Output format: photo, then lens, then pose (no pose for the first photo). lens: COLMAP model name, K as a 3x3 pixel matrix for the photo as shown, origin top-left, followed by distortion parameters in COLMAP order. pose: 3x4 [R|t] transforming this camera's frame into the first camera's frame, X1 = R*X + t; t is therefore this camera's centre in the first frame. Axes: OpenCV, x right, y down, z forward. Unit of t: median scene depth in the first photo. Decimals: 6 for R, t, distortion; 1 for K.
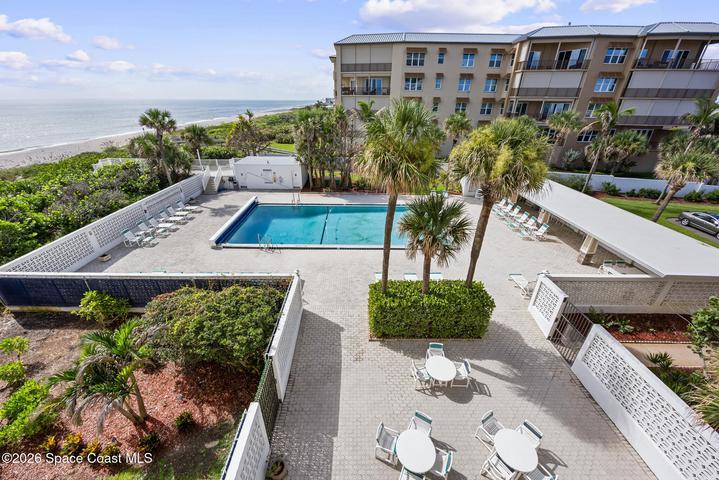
lens RADIAL K [[279.3, 0, 357.3], [0, 279.3, 241.3], [0, 0, 1]] dist [-0.001684, -0.000177]
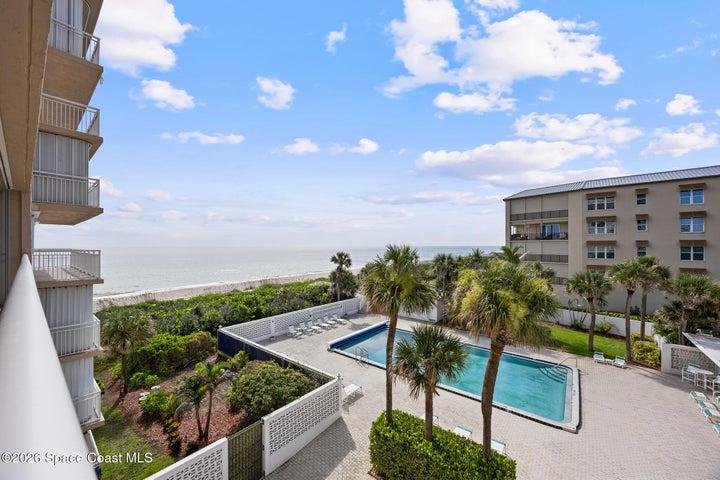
lens RADIAL K [[279.7, 0, 357.8], [0, 279.7, 241.3], [0, 0, 1]] dist [-0.001684, -0.000177]
pose [[0.765071, -0.021538, -0.643586, 0.269493], [-0.280711, 0.888326, -0.363426, 0.005605], [0.579542, 0.458708, 0.673586, -0.007284]]
